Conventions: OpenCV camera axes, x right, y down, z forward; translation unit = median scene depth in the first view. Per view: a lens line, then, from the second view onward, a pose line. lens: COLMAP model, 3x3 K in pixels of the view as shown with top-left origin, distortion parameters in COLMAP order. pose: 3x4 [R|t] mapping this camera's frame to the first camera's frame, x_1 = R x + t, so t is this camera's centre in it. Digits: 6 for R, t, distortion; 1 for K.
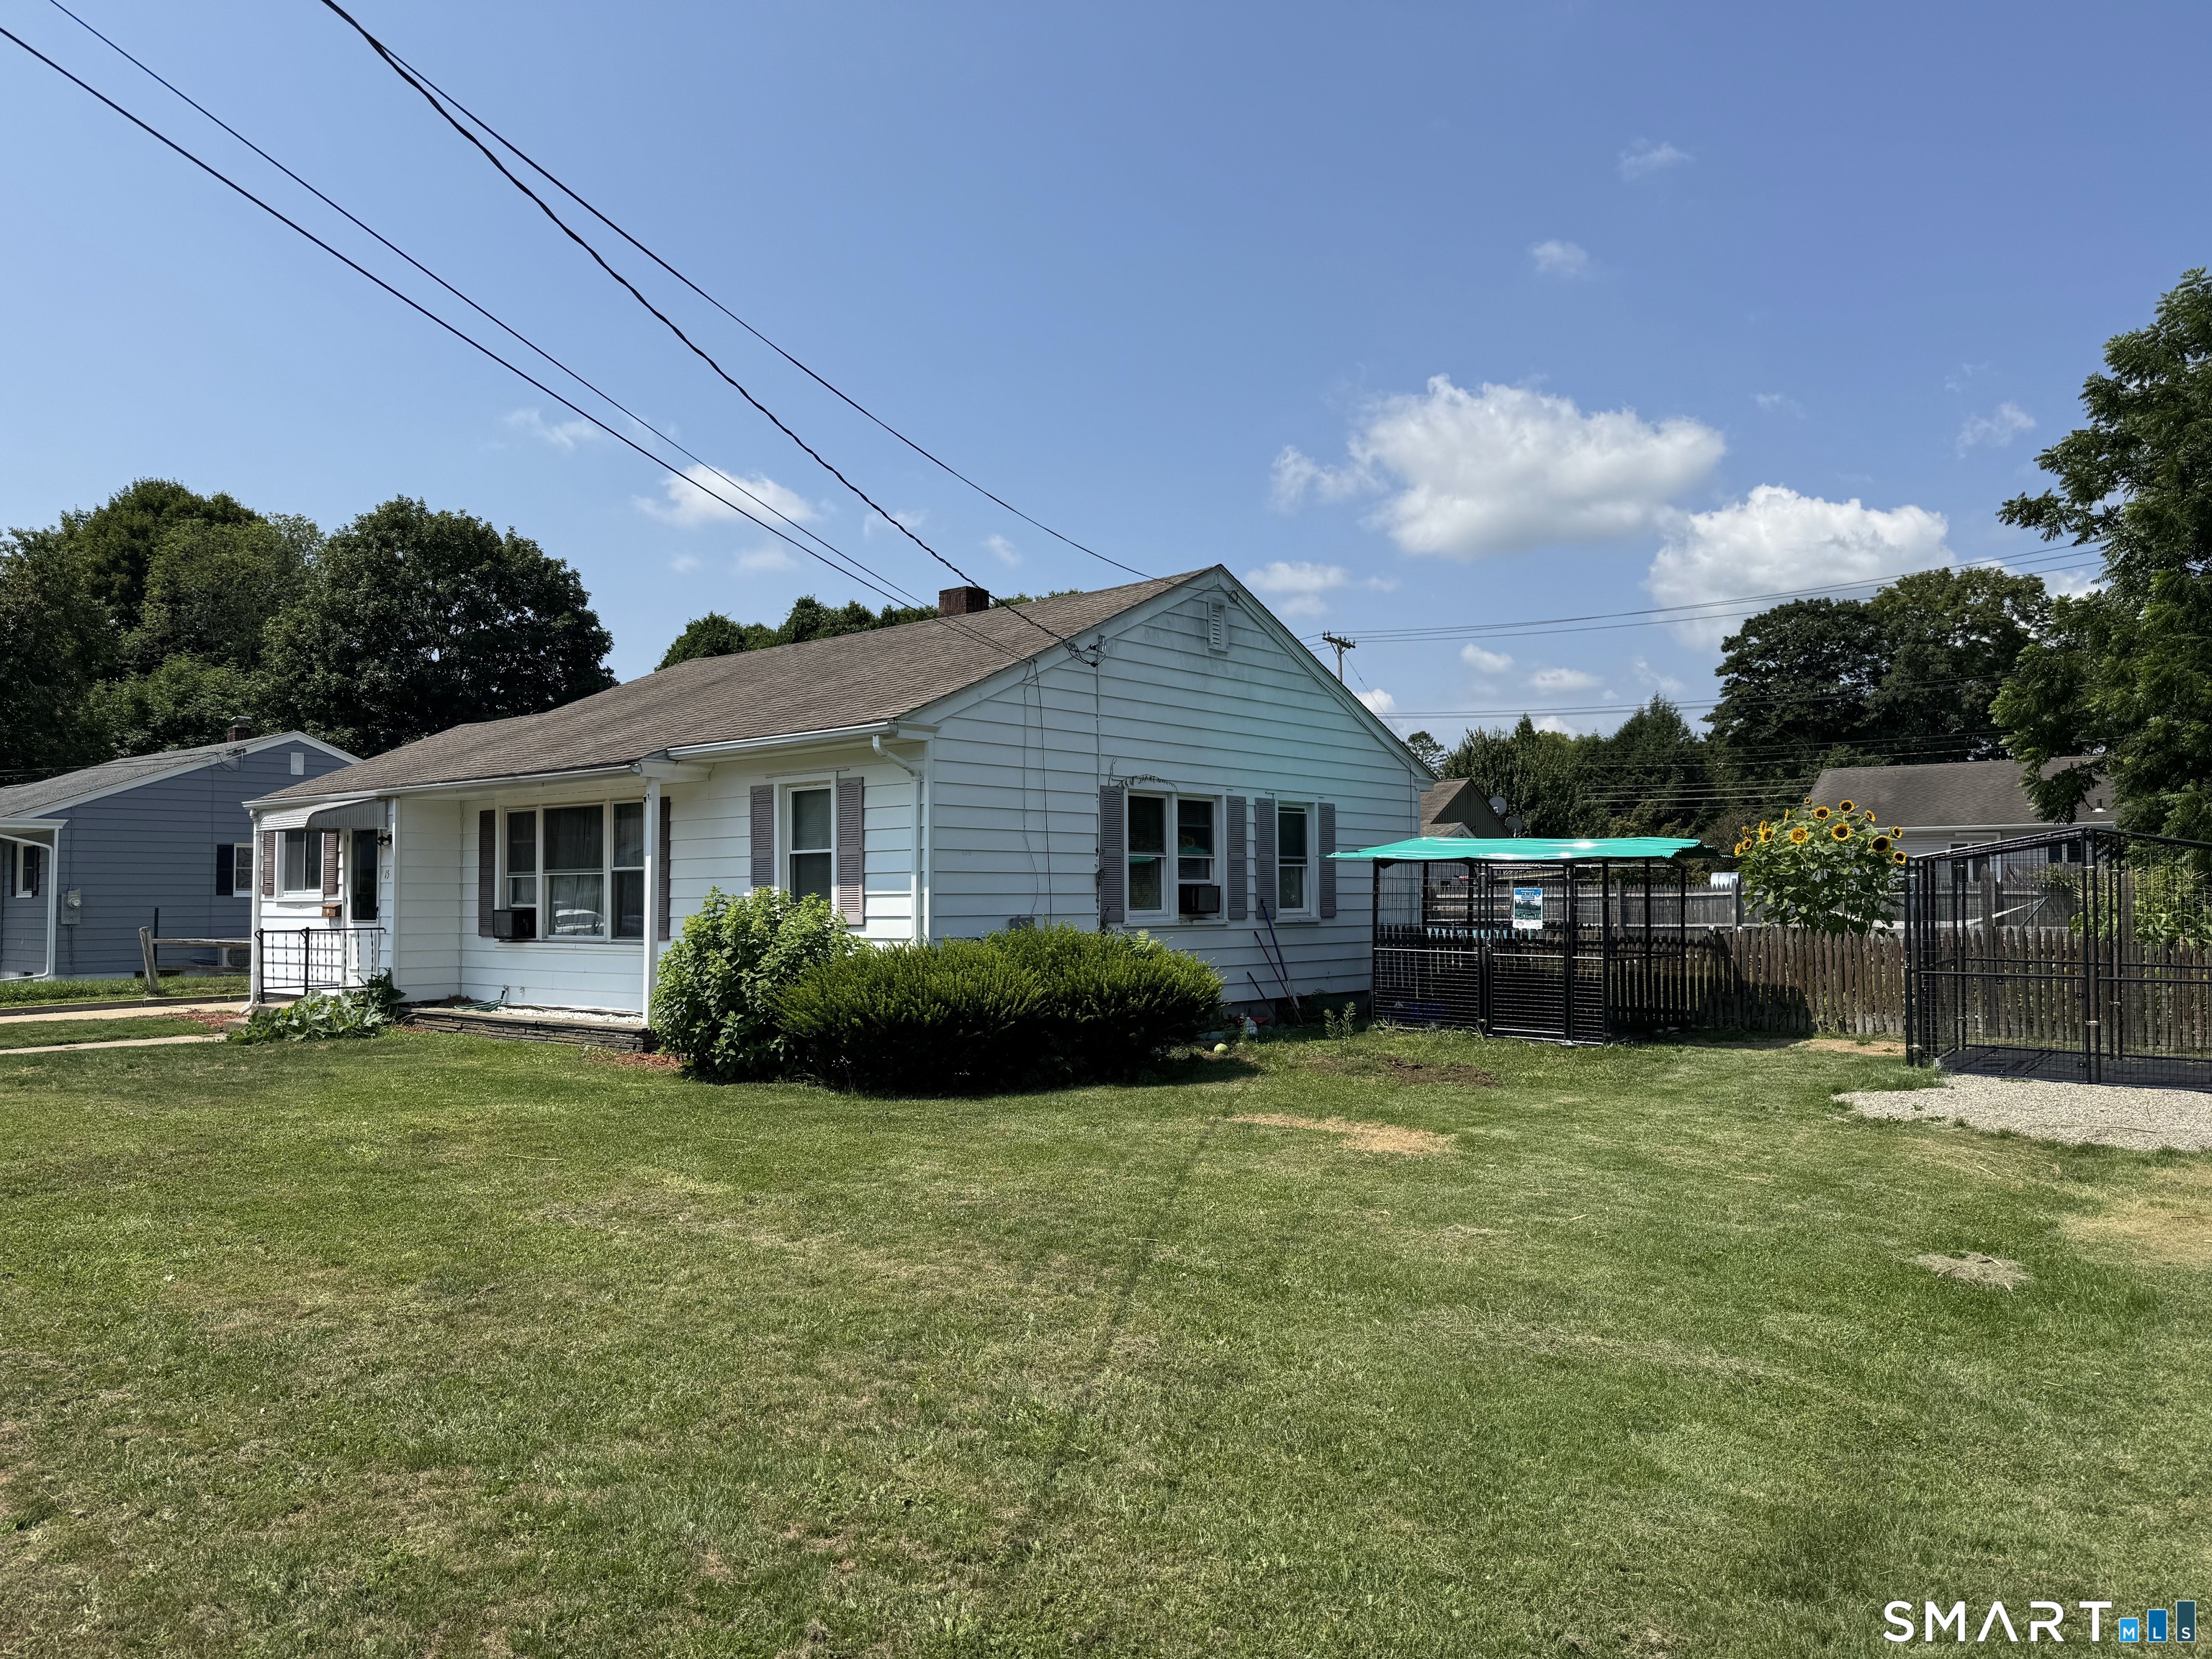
lens RADIAL K [[1581.2, 0, 1106.0], [0, 1581.2, 829.5], [0, 0, 1]] dist [0.110742, -0.166967]
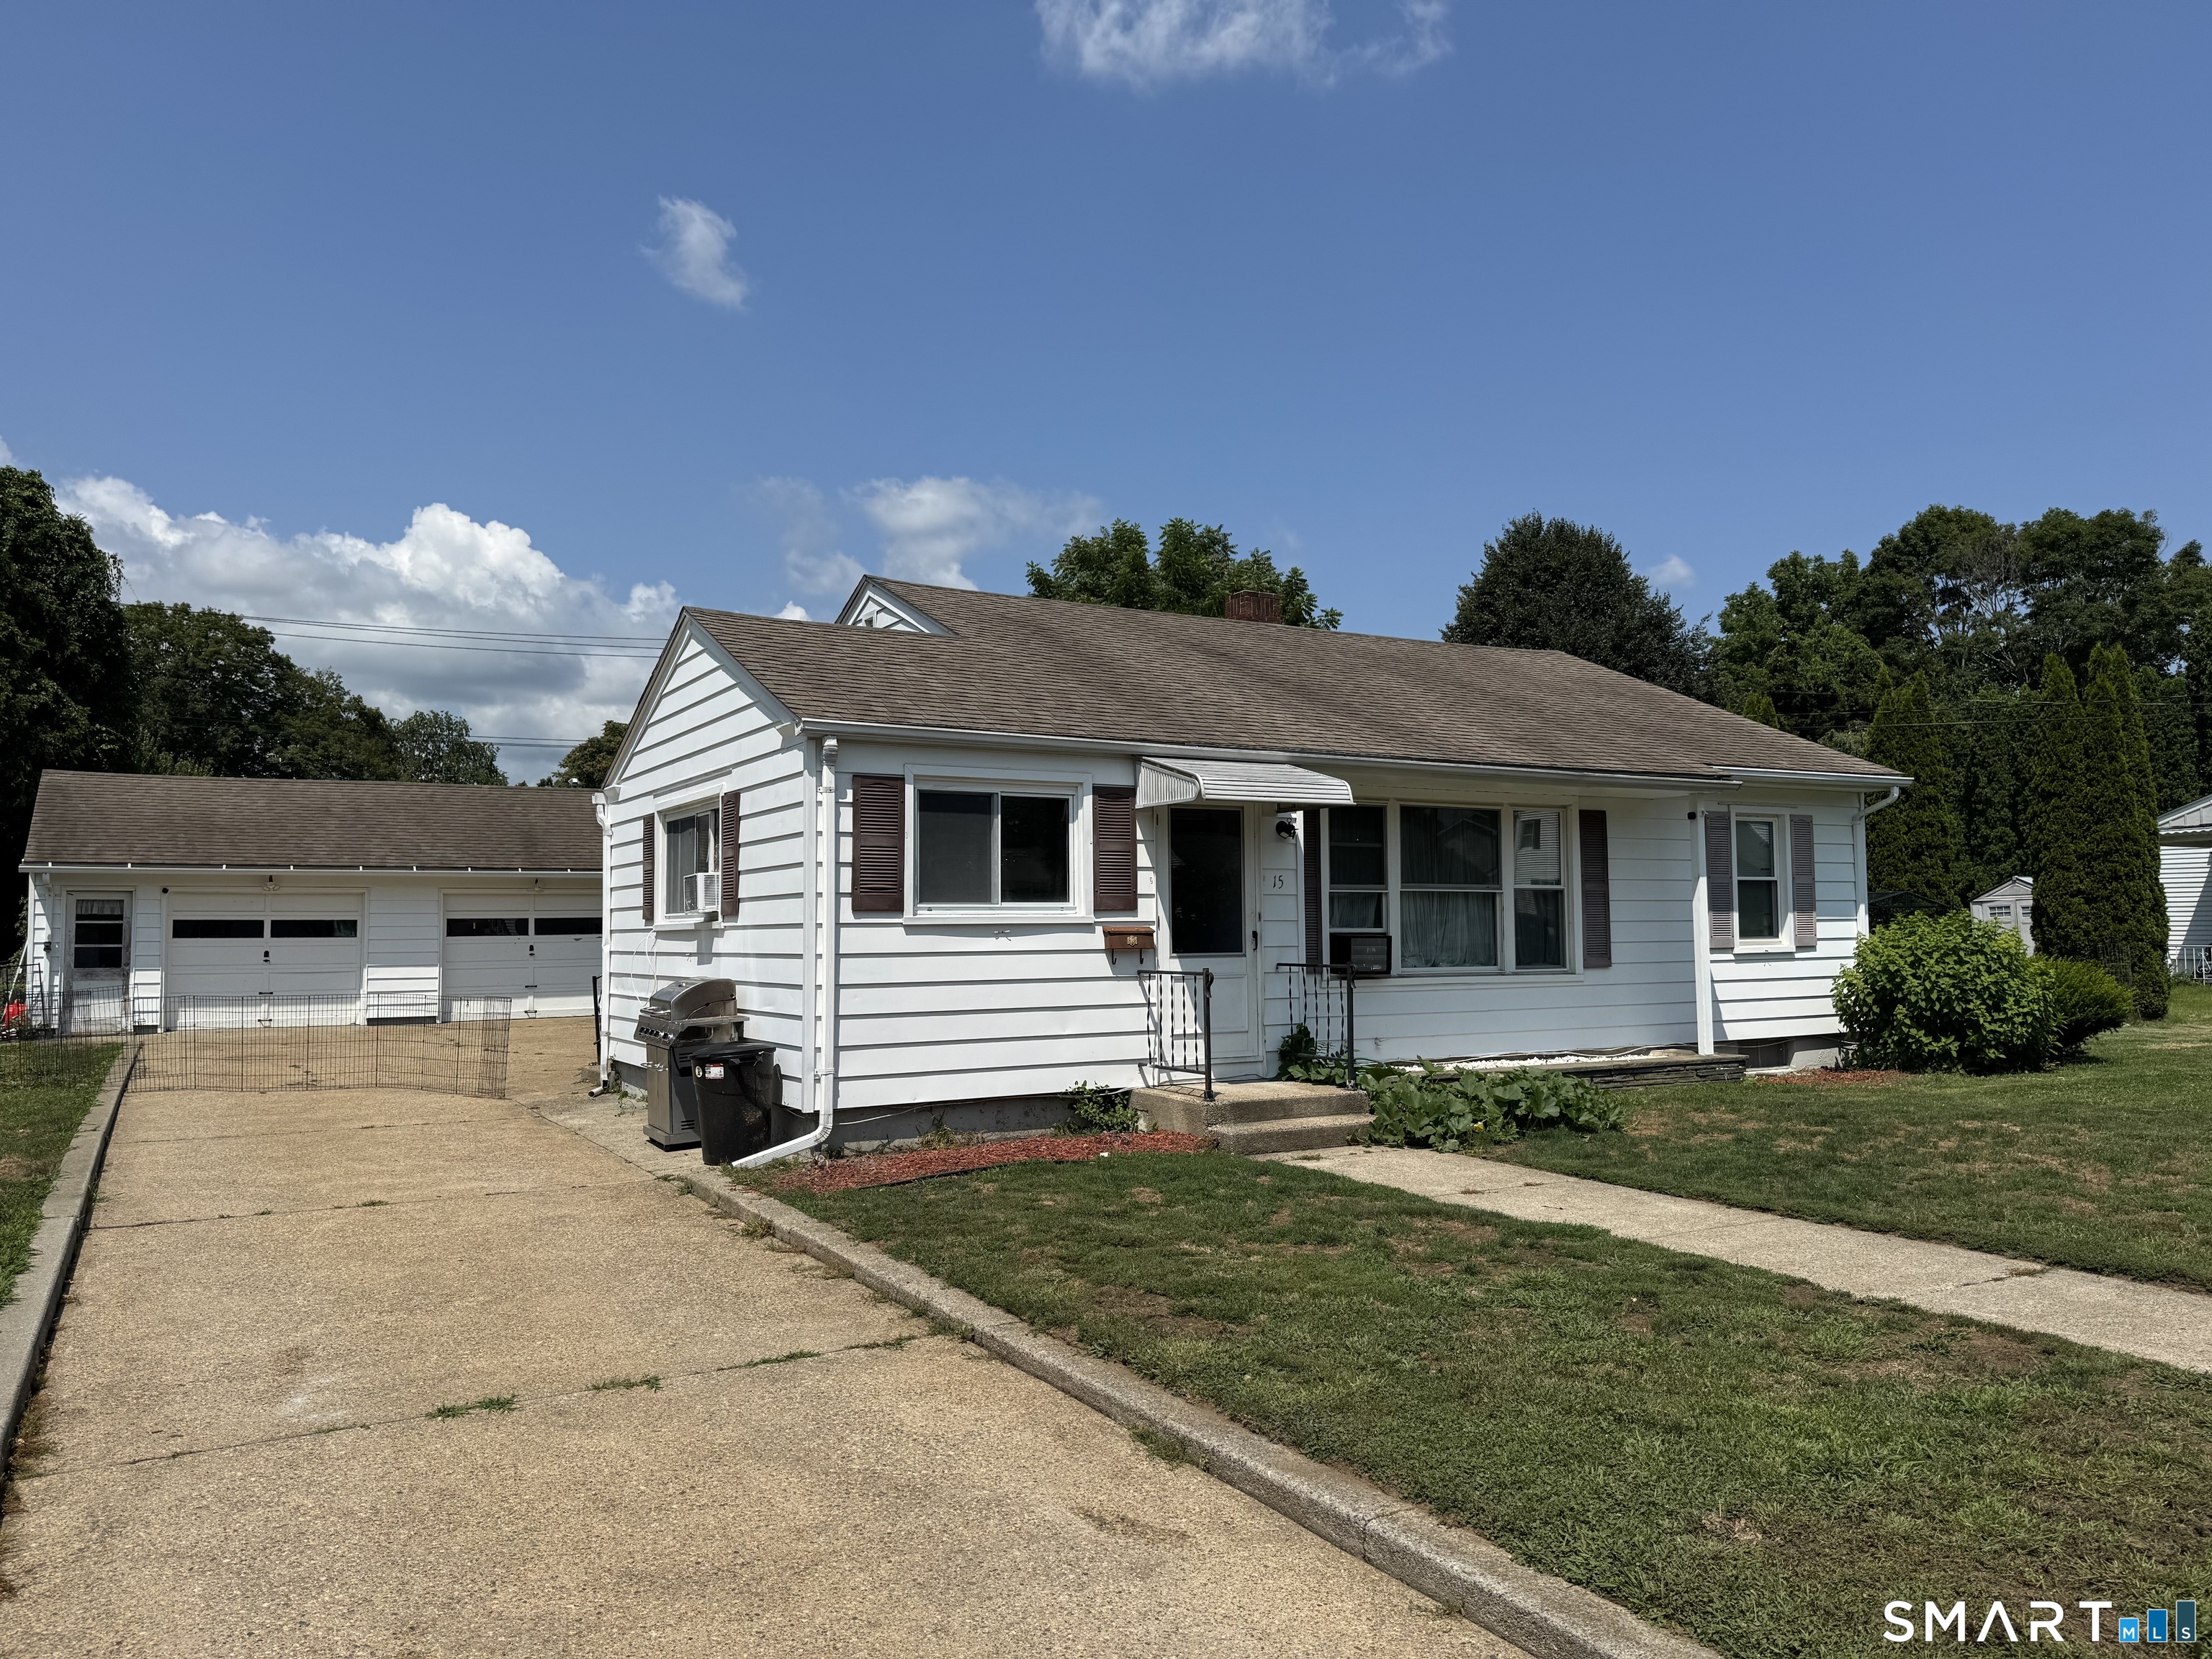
lens RADIAL K [[1532.2, 0, 1106.0], [0, 1532.2, 829.5], [0, 0, 1]] dist [0.067537, -0.056271]
pose [[0.325349, 0.063850, 0.943436, -1.142970], [-0.035762, 0.997835, -0.055199, 0.047174], [-0.944917, -0.015780, 0.326928, 0.929920]]
